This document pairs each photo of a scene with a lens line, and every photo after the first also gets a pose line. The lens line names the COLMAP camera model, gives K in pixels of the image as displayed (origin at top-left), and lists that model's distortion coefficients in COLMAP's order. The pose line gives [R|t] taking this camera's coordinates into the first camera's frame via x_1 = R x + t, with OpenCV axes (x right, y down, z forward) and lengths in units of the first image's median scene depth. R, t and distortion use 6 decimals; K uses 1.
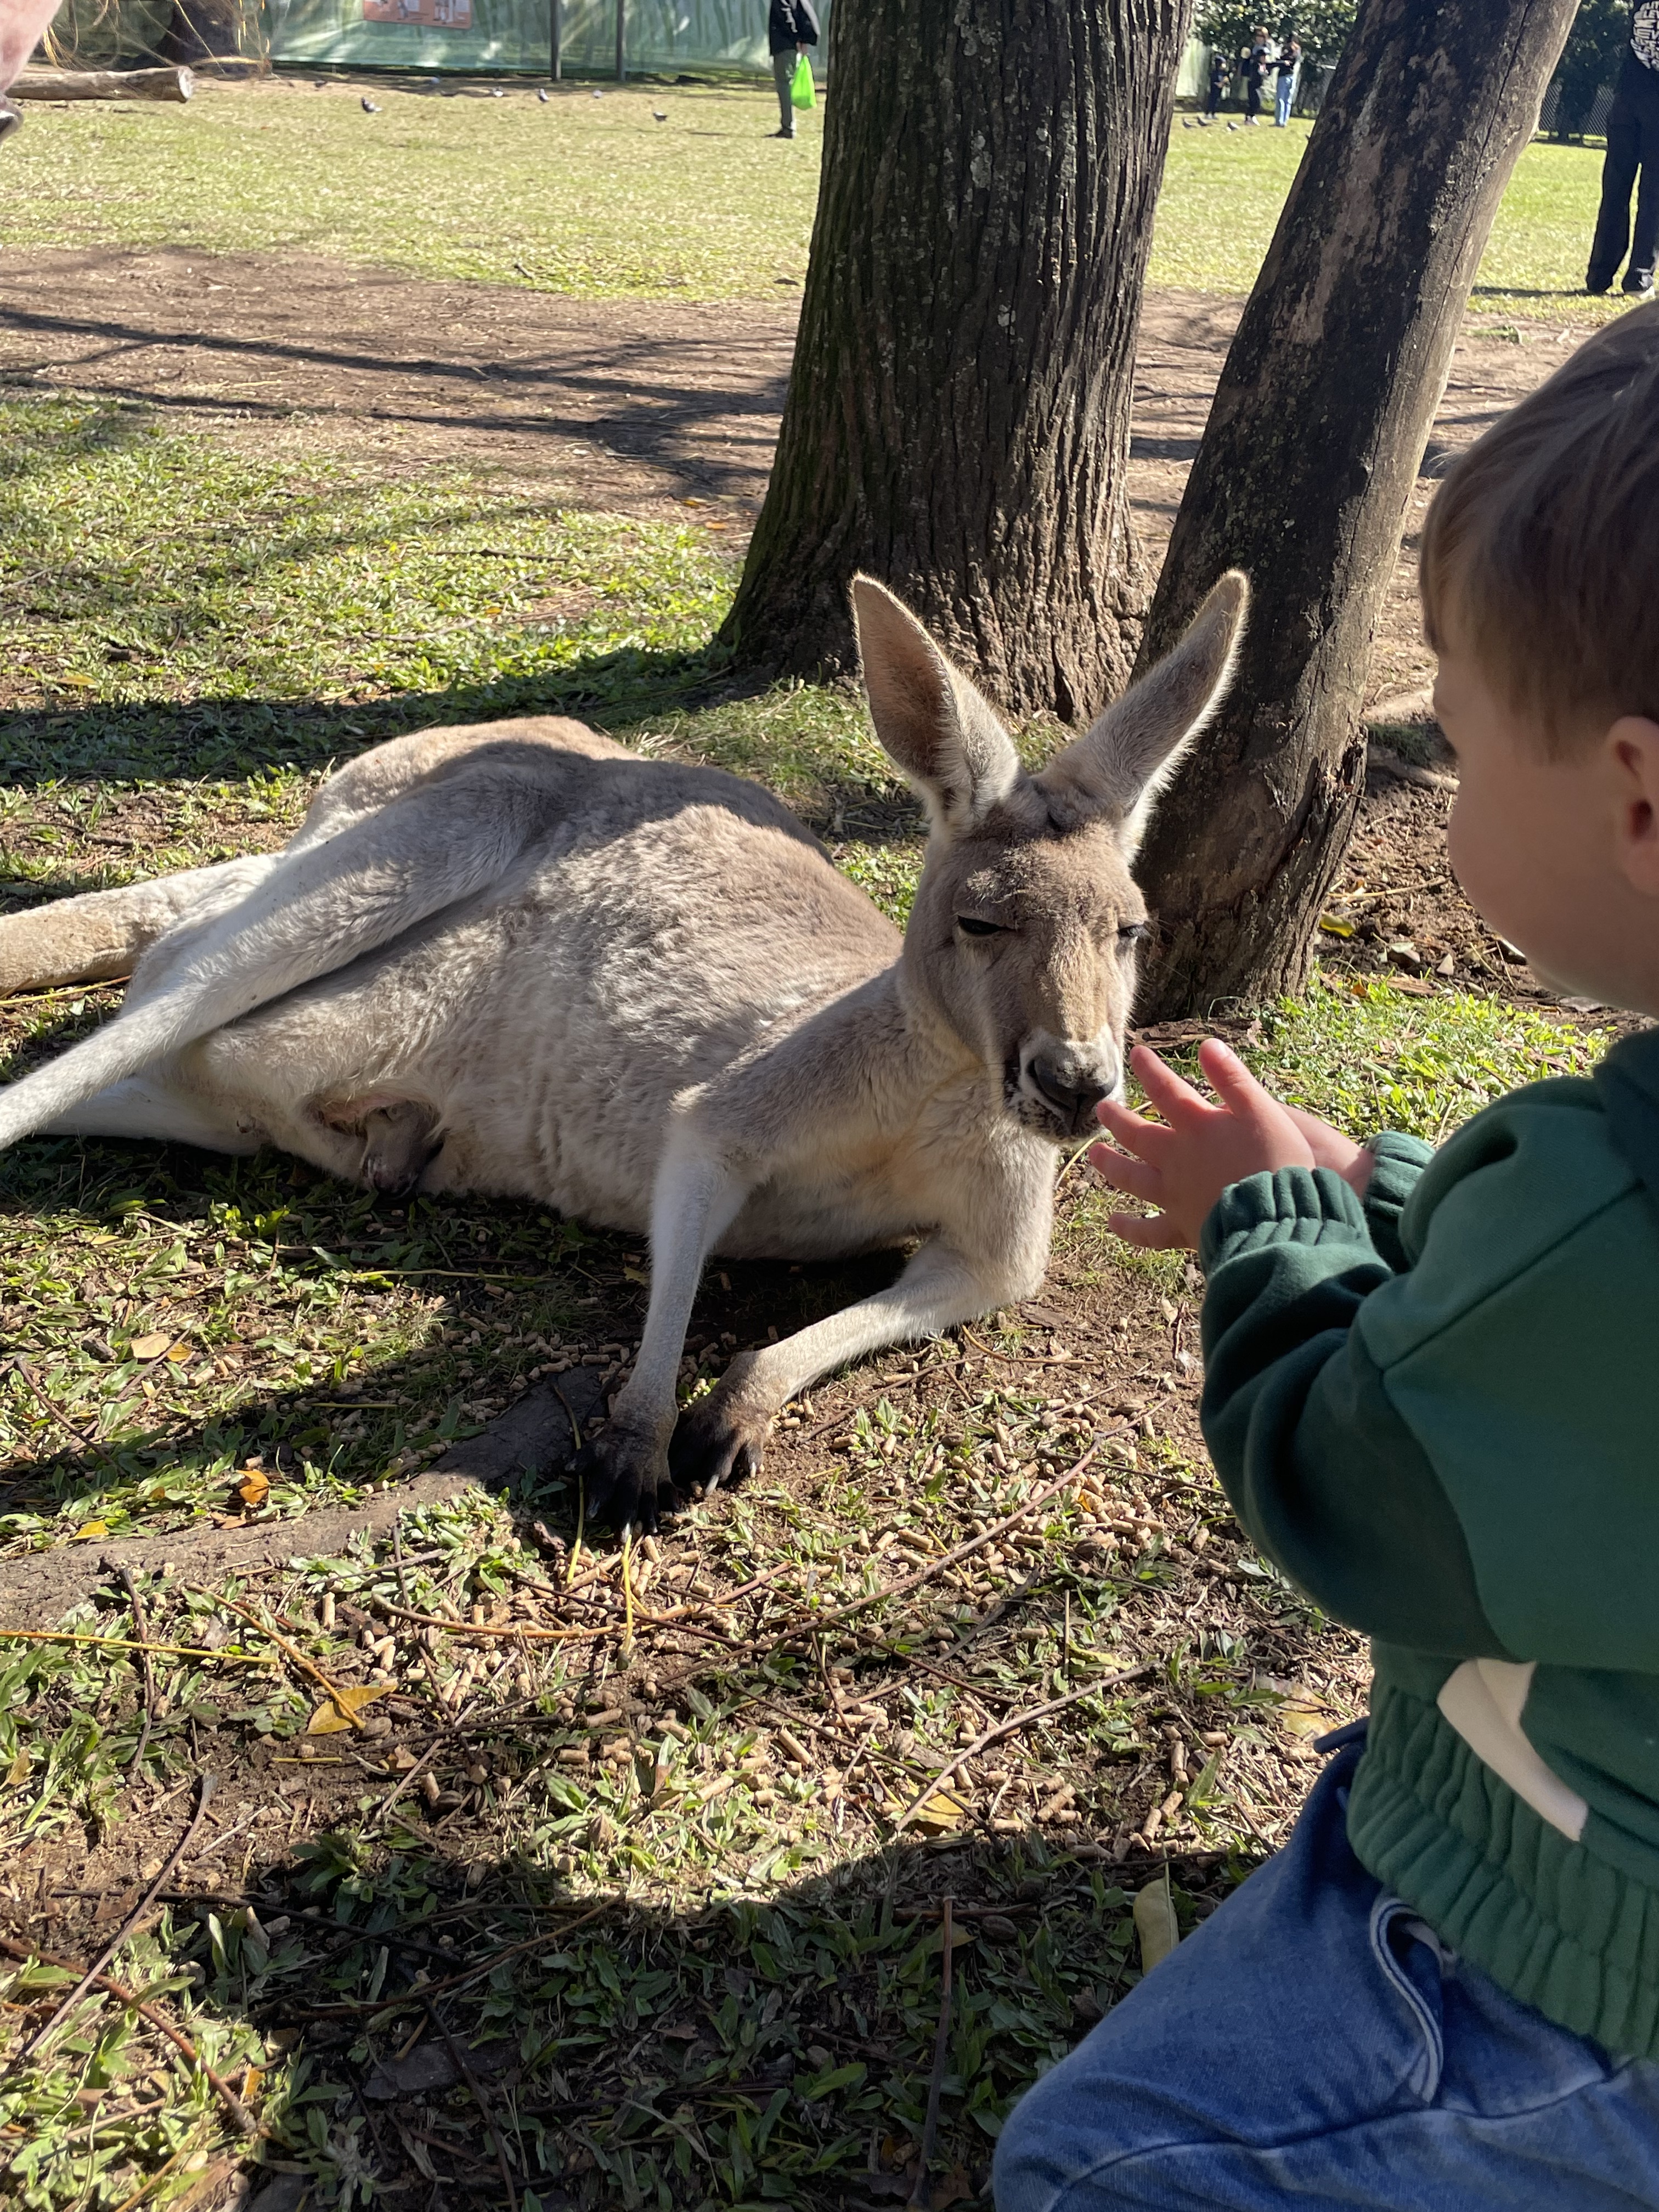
lens RADIAL K [[2075.1, 0, 835.0], [0, 2075.1, 1112.4], [0, 0, 1]] dist [0.037118, 0.000000]
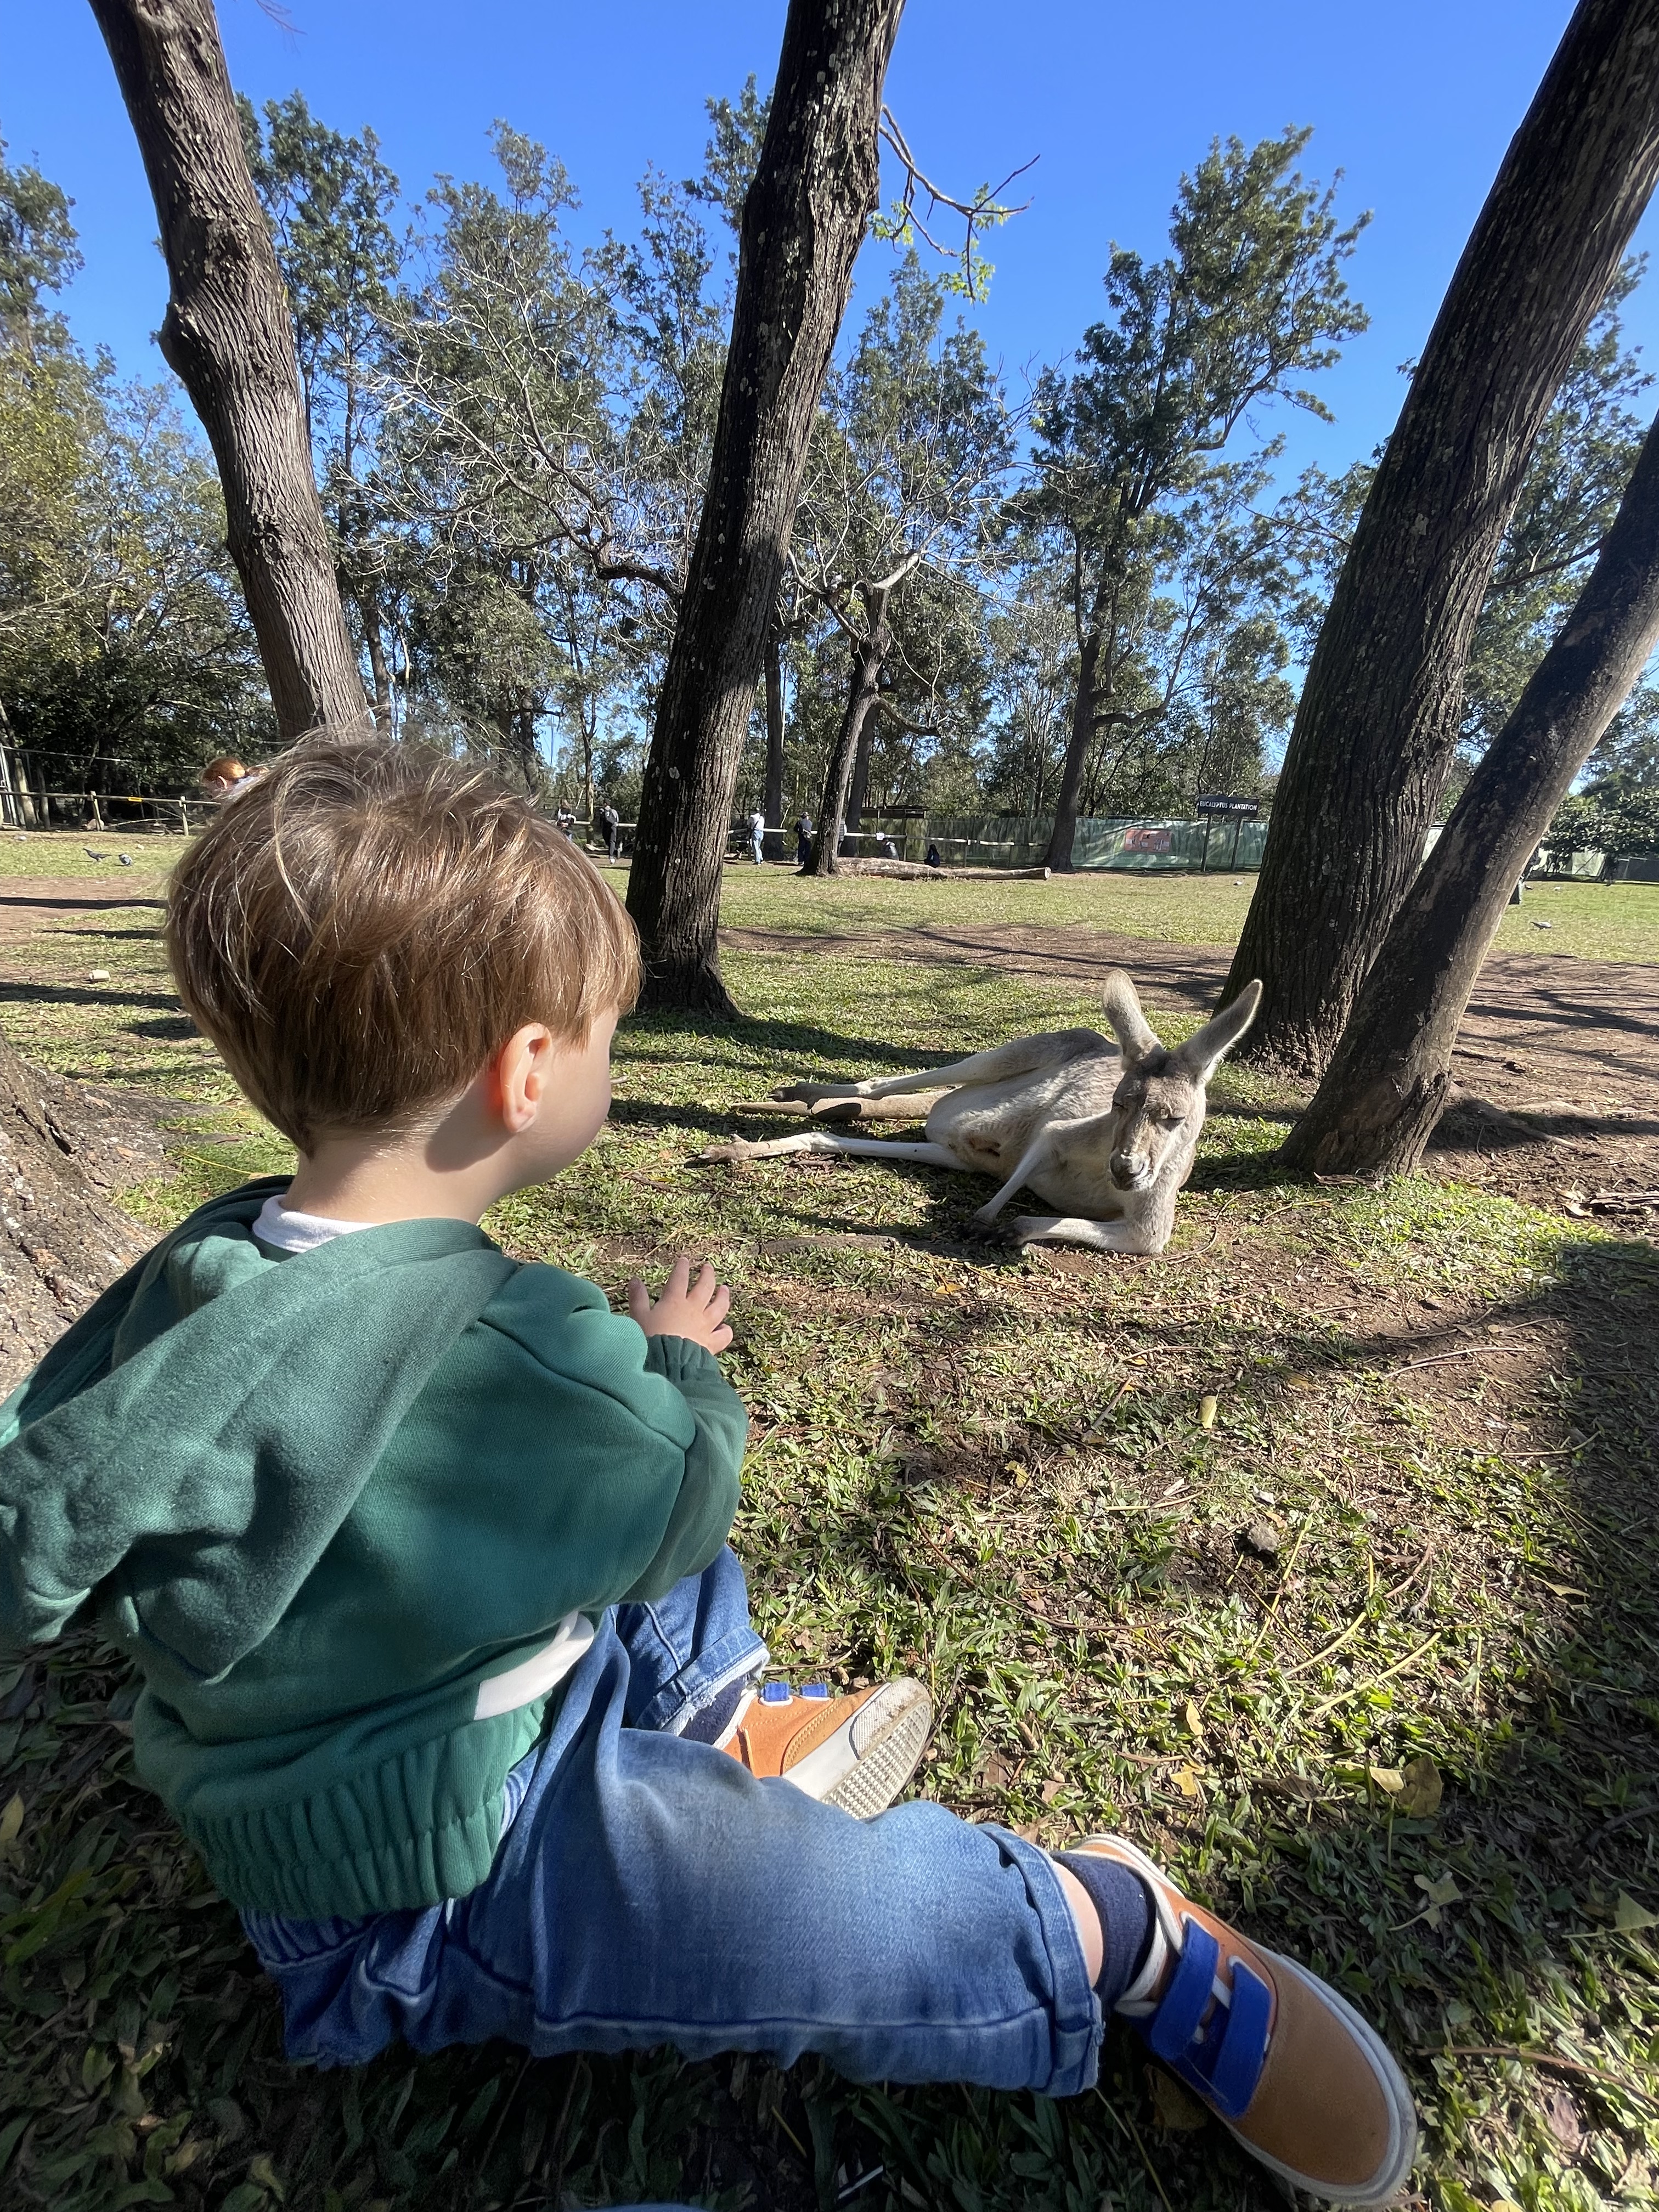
lens RADIAL K [[884.6, 0, 818.3], [0, 884.6, 1123.4], [0, 0, 1]] dist [-0.012704, 0.000369]
pose [[0.867108, 0.113850, -0.484934, 0.166757], [-0.201442, 0.970518, -0.132345, 0.203949], [0.455570, 0.212444, 0.864479, -0.231249]]
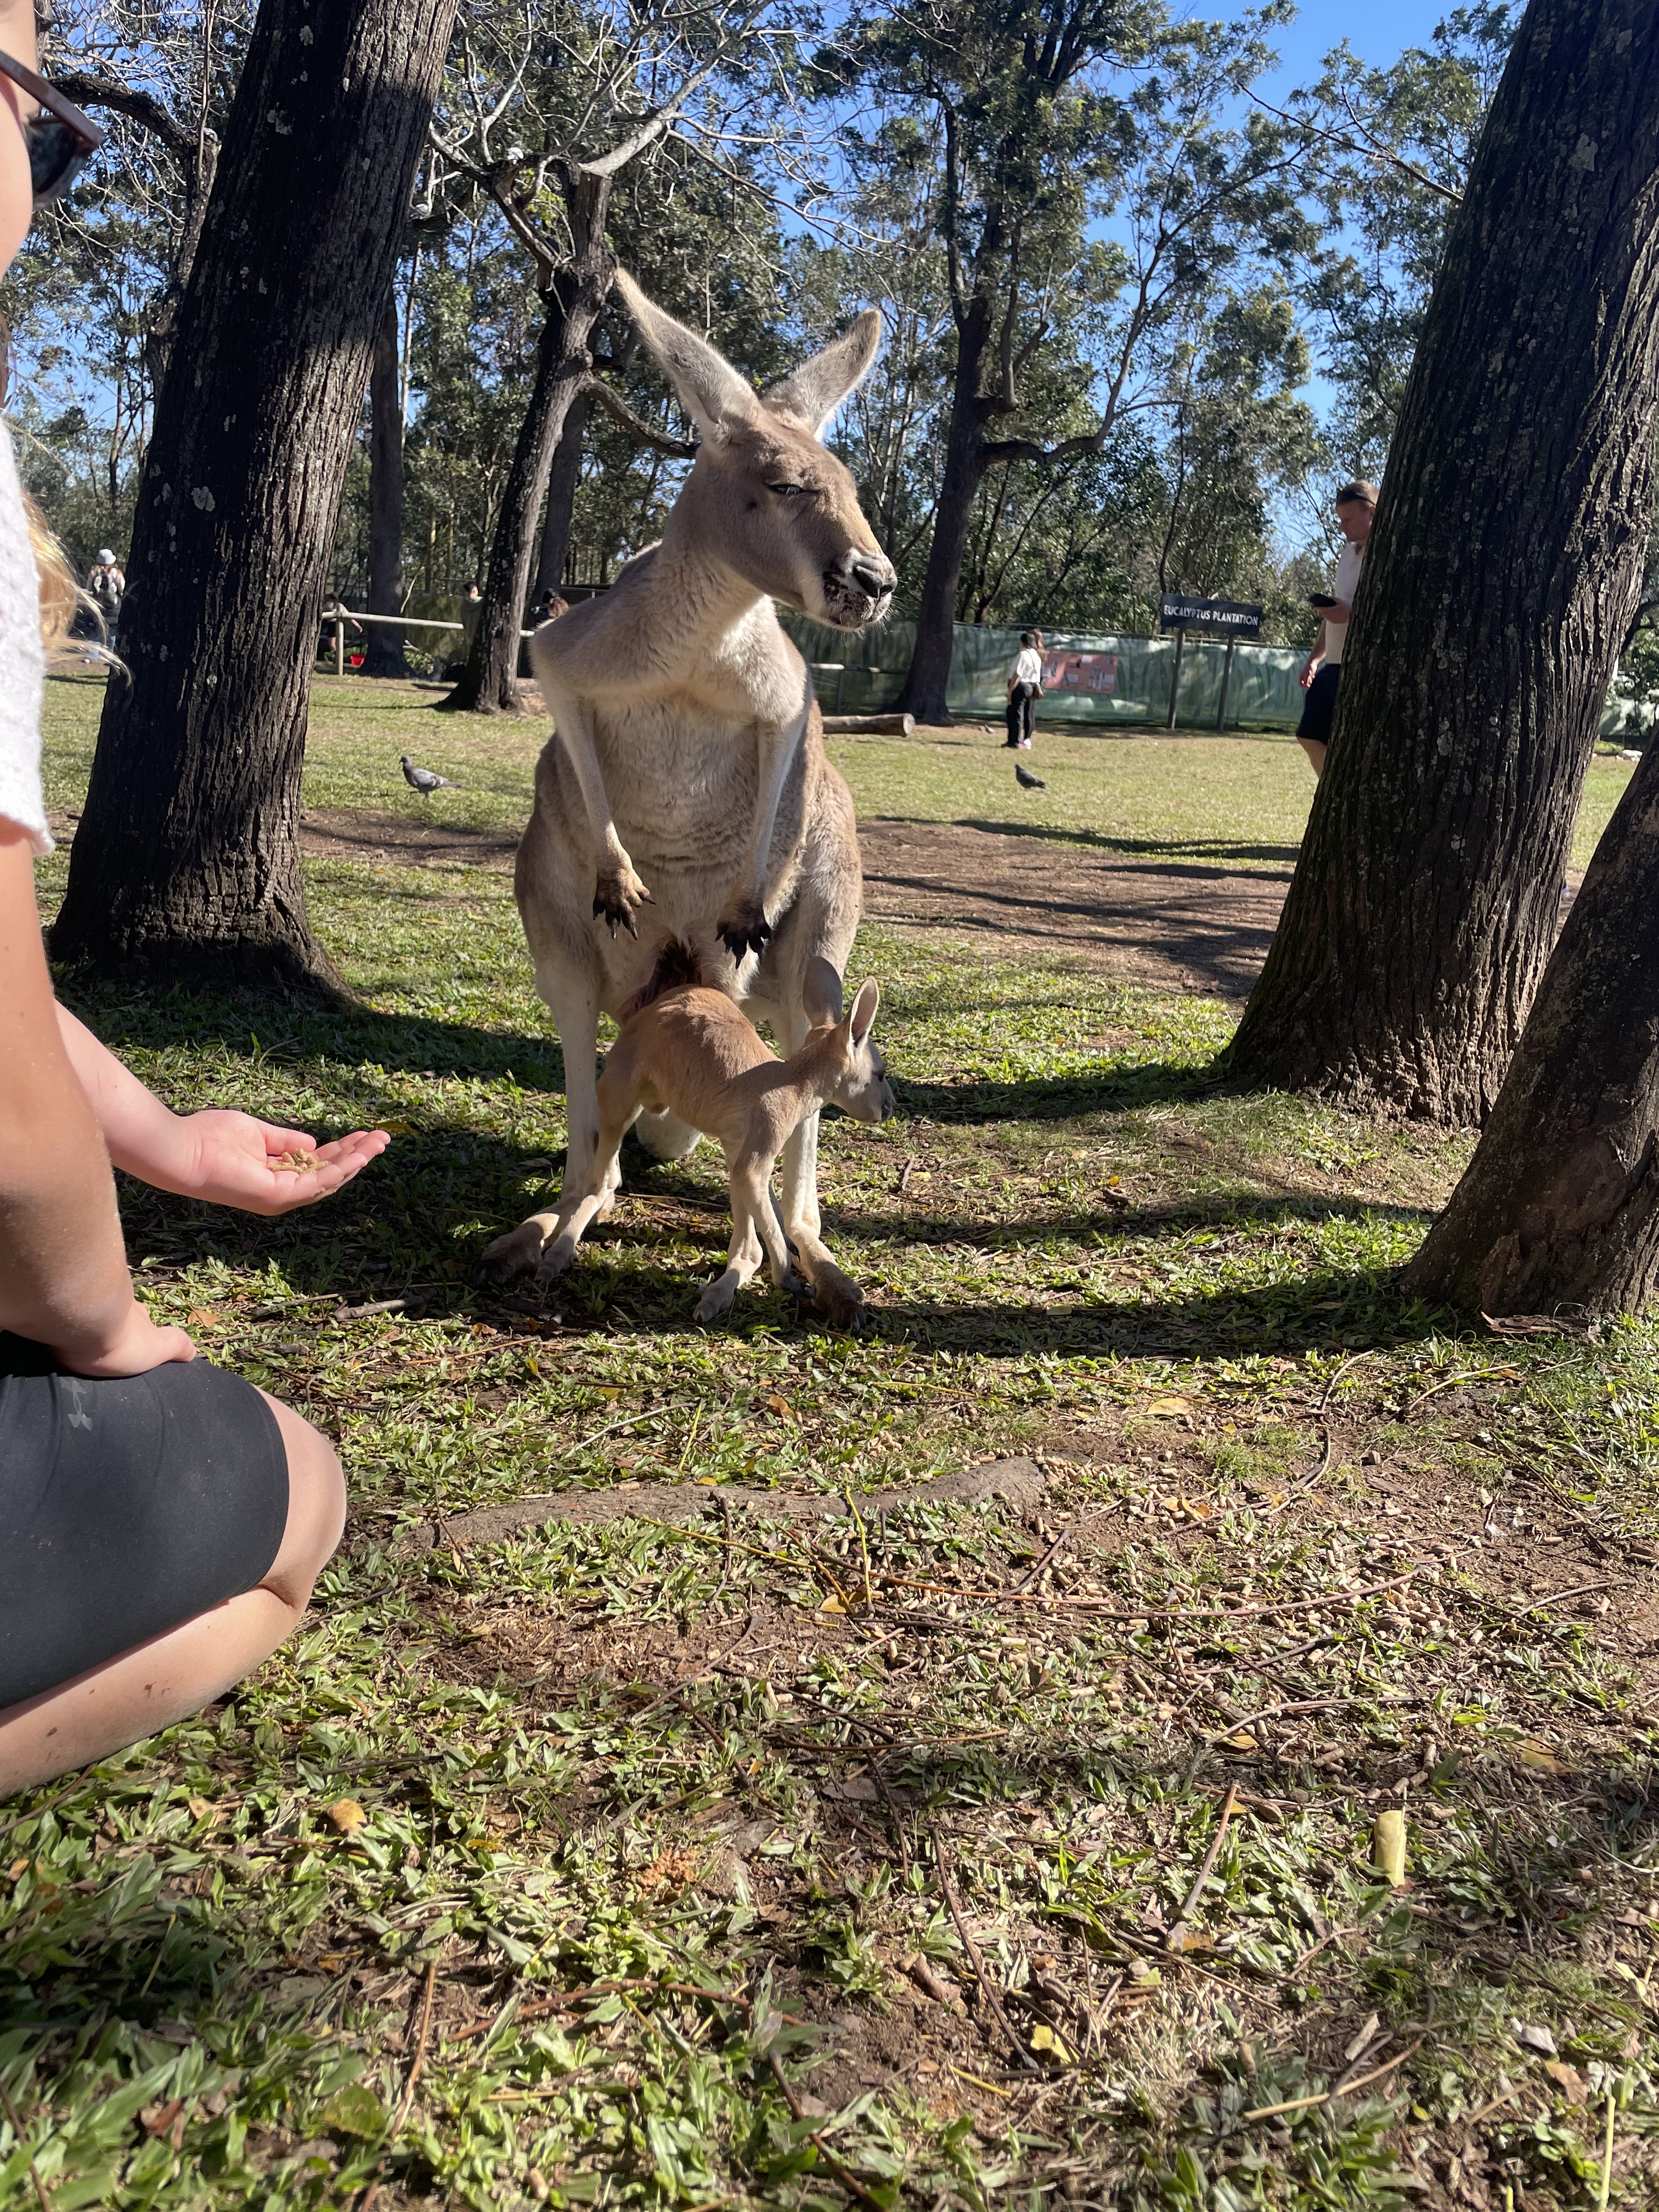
lens RADIAL K [[1669.4, 0, 831.7], [0, 1669.4, 1108.6], [0, 0, 1]] dist [0.053477, -0.072718]
pose [[0.950590, 0.083645, -0.298969, 0.070107], [-0.151484, 0.965565, -0.211510, 0.156628], [0.270982, 0.246348, 0.930527, -0.174738]]
